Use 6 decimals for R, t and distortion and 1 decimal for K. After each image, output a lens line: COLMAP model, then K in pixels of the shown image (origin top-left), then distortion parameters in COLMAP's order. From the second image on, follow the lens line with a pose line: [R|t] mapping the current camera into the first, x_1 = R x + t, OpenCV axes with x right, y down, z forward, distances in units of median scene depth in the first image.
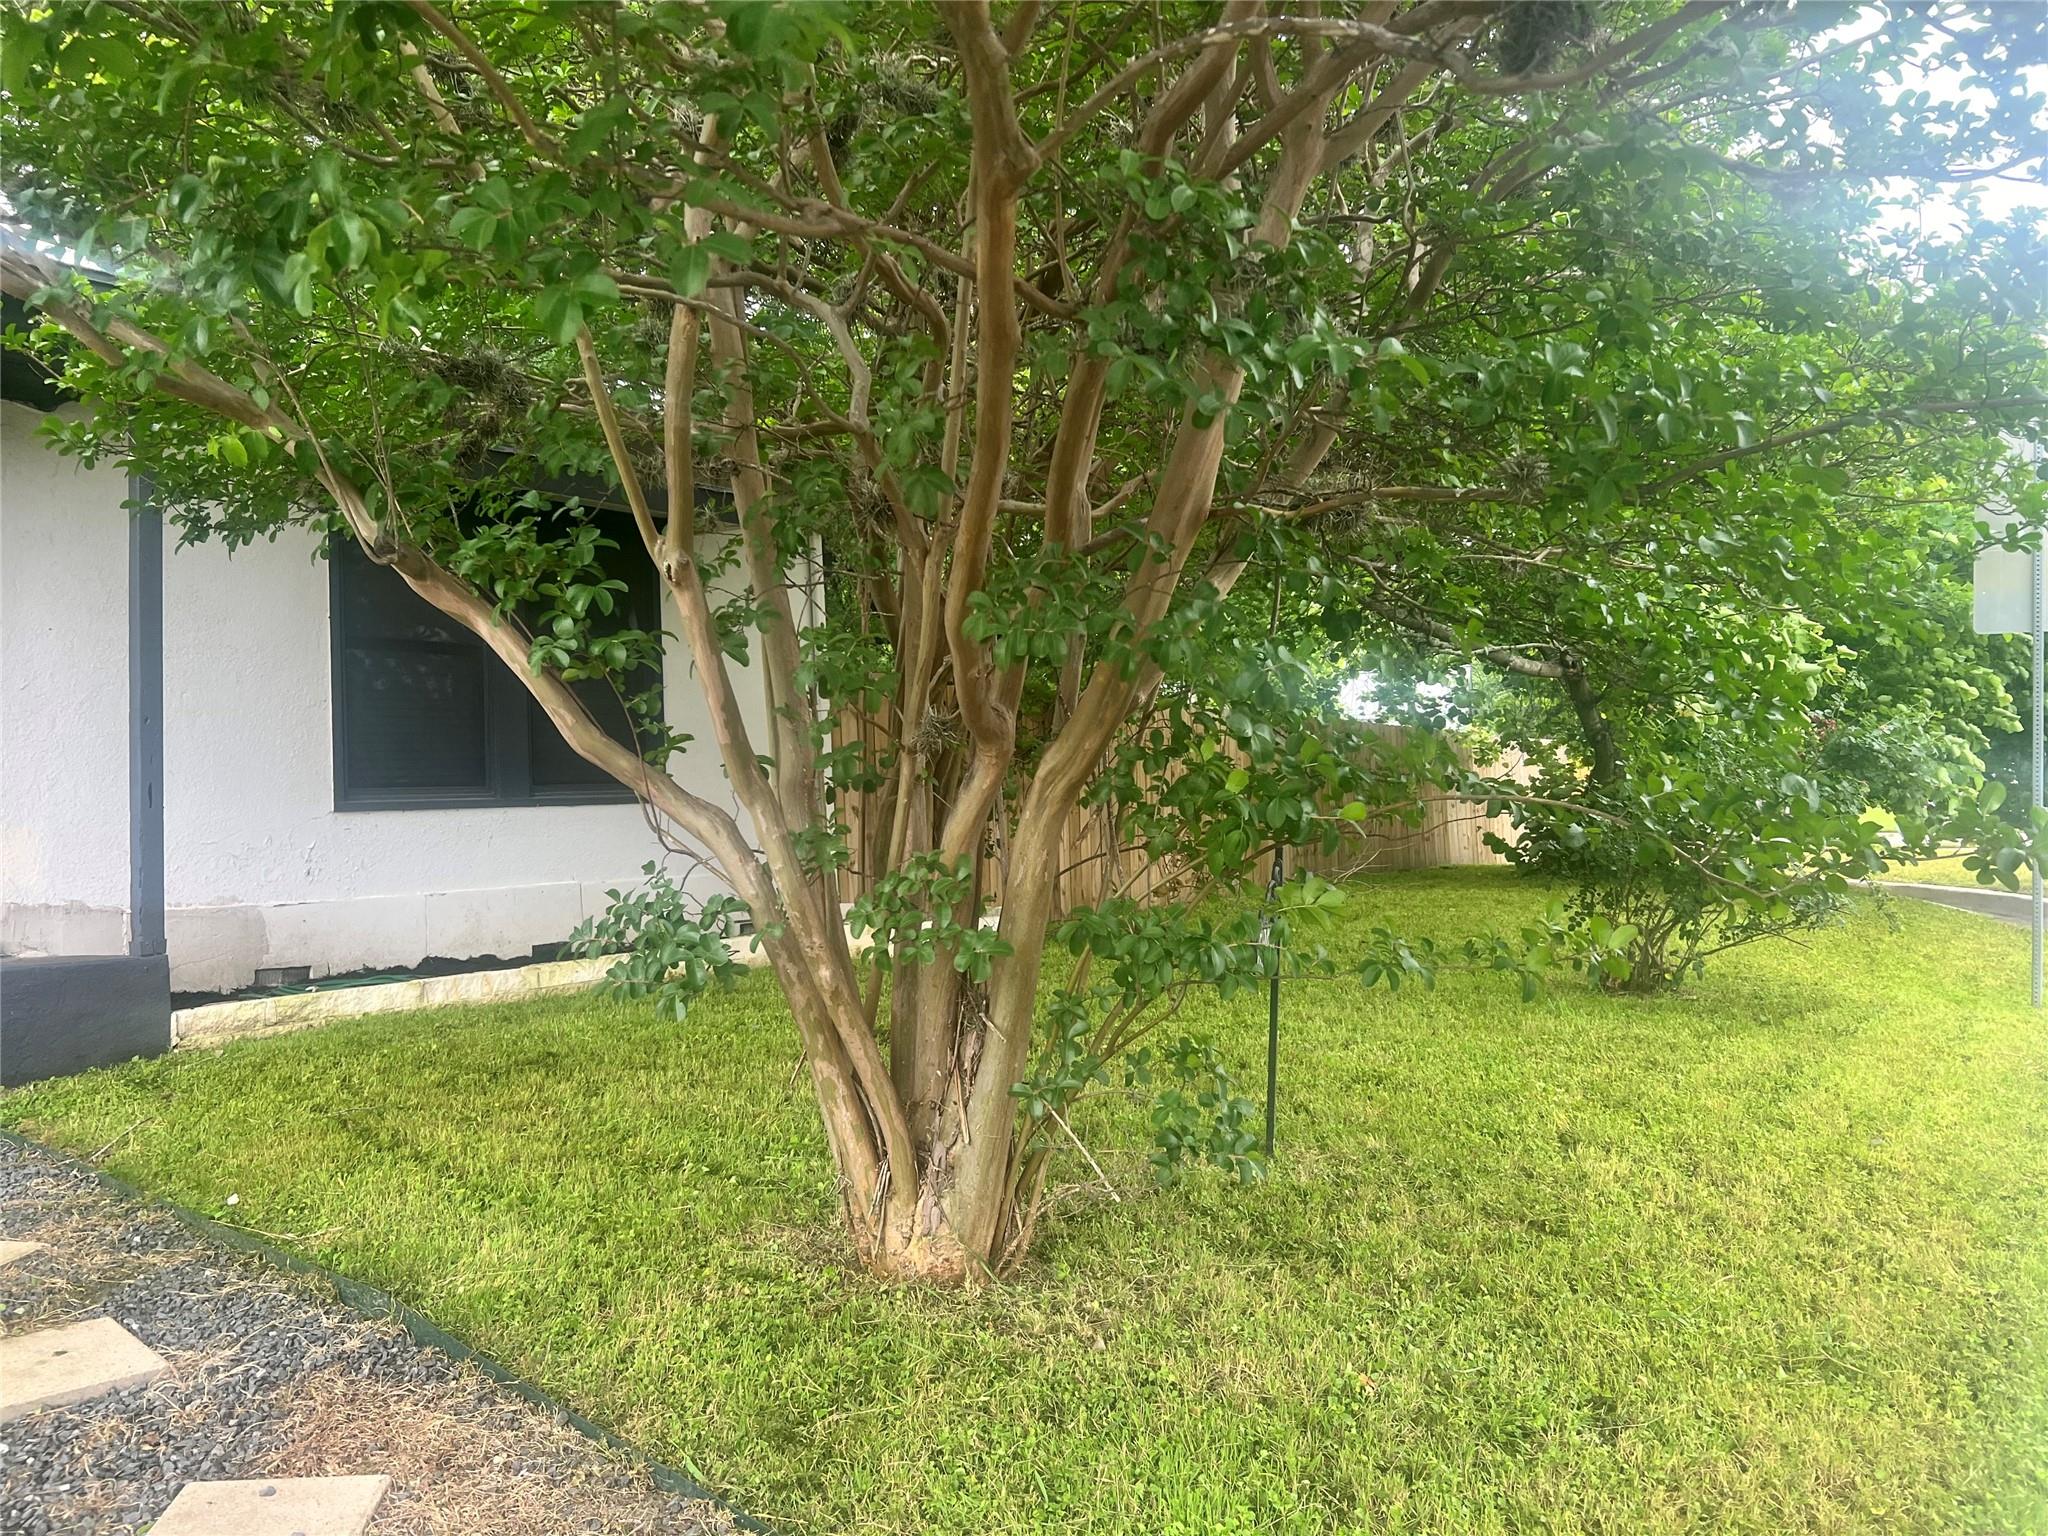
lens RADIAL K [[1564.6, 0, 1017.1], [0, 1564.6, 771.1], [0, 0, 1]] dist [0.039645, -0.047857]
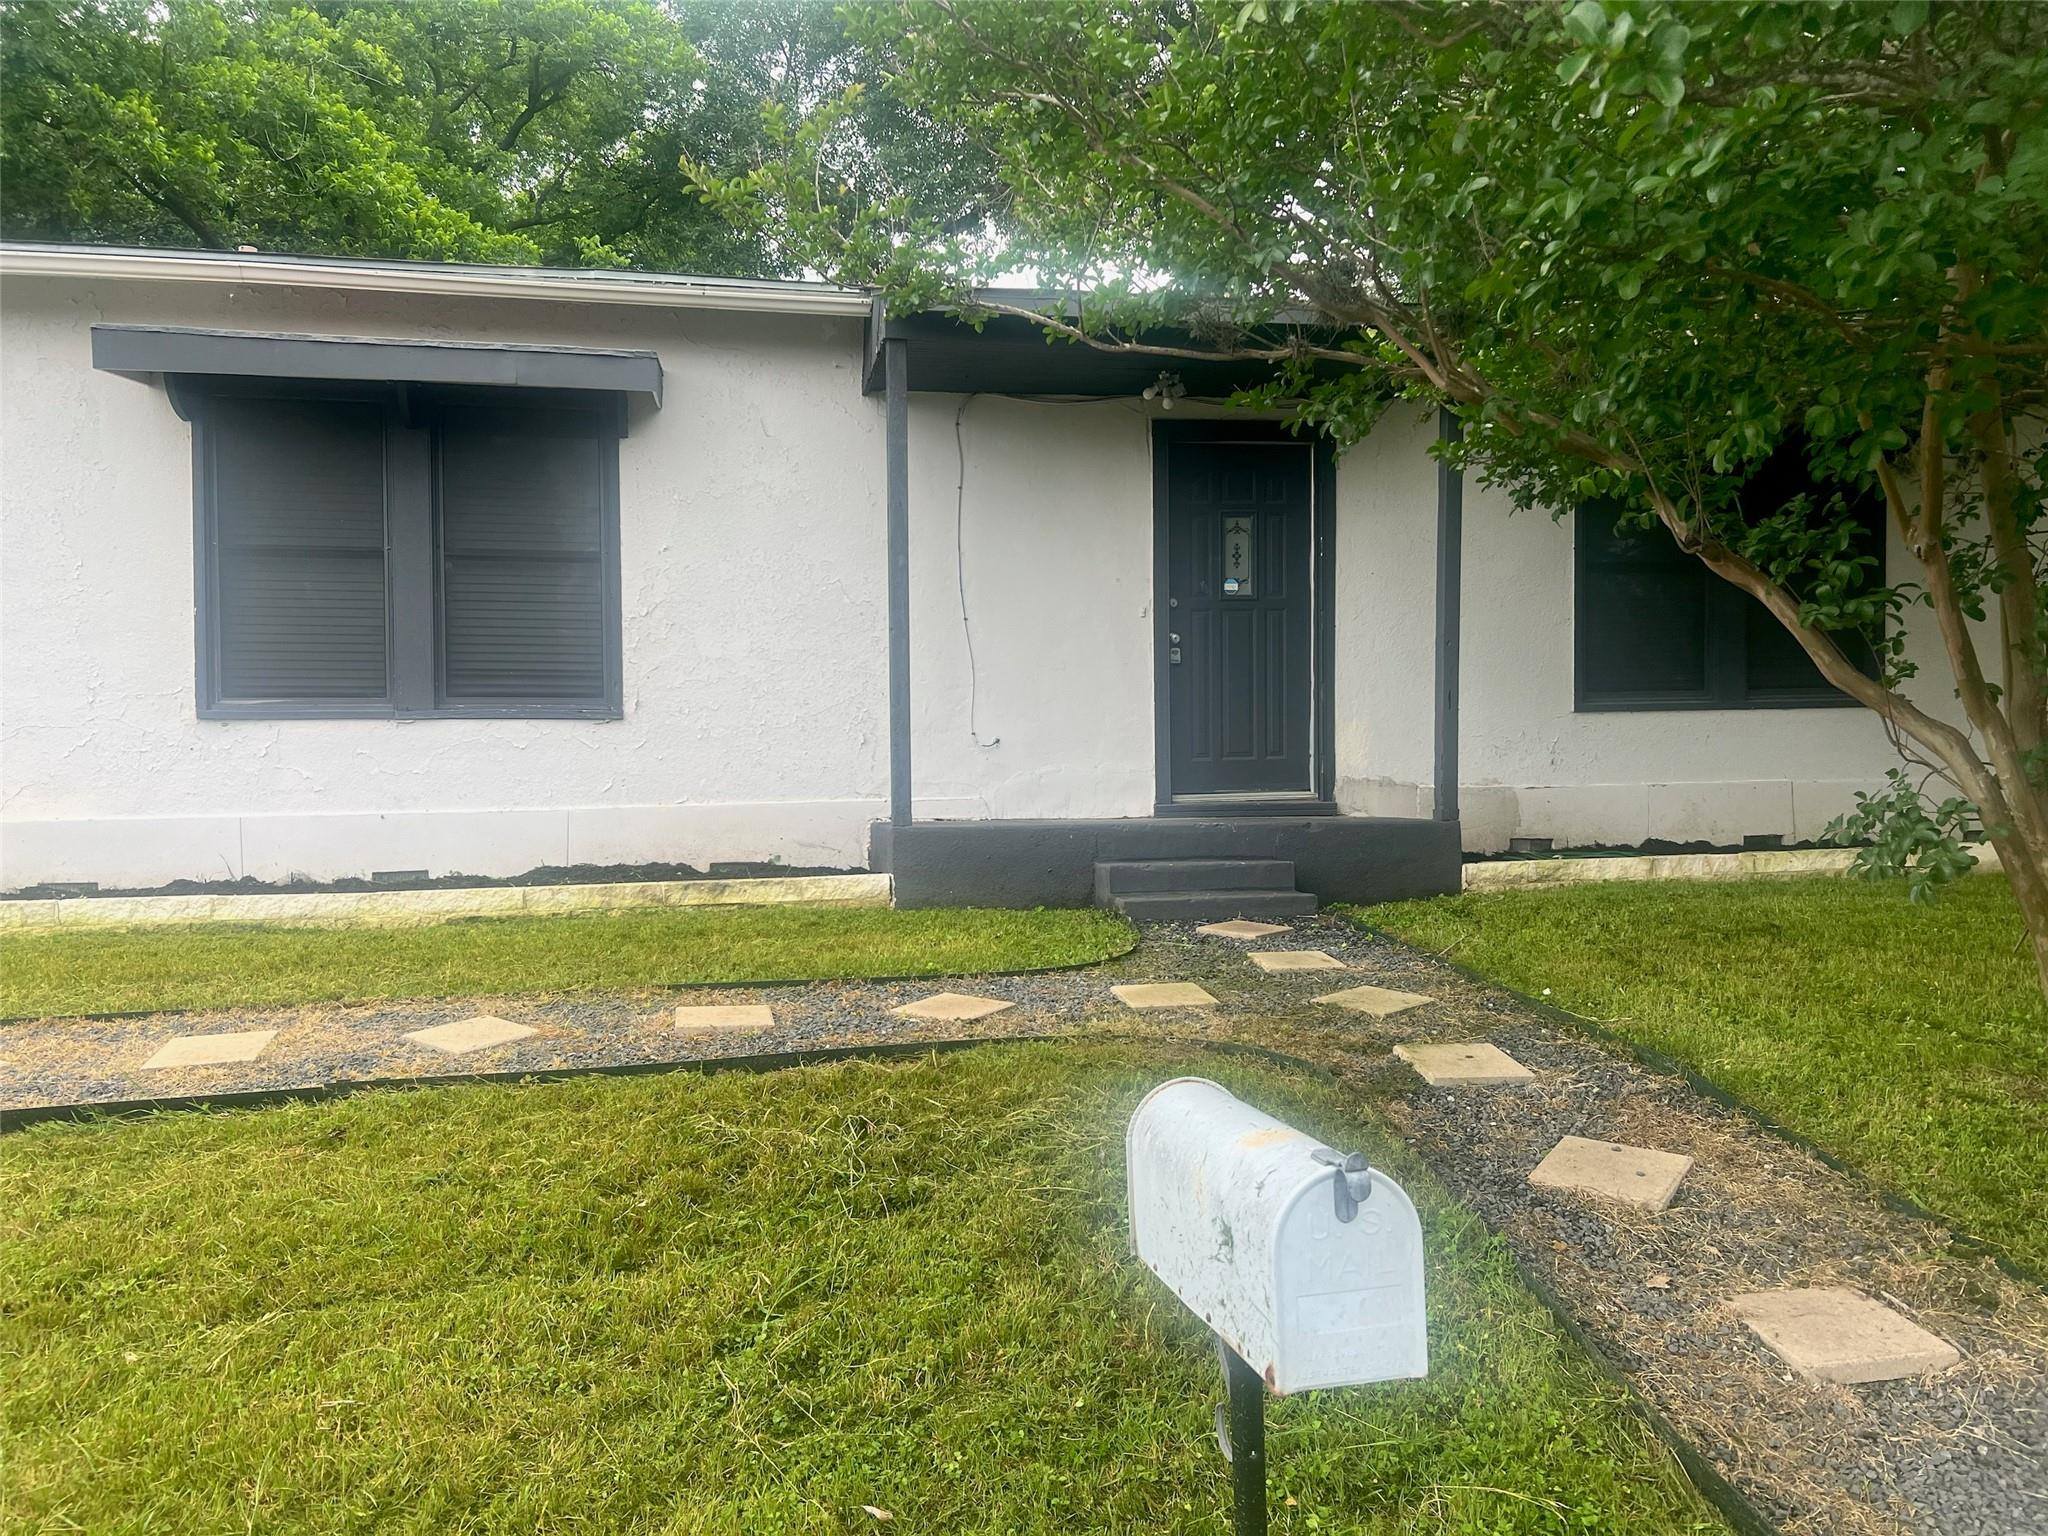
lens RADIAL K [[1568.3, 0, 972.8], [0, 1568.3, 773.8], [0, 0, 1]] dist [0.035675, -0.041514]
pose [[0.741235, 0.043212, -0.669853, 0.076967], [0.005127, 0.997532, 0.070025, -0.032767], [0.671226, -0.055339, 0.739184, -0.463589]]
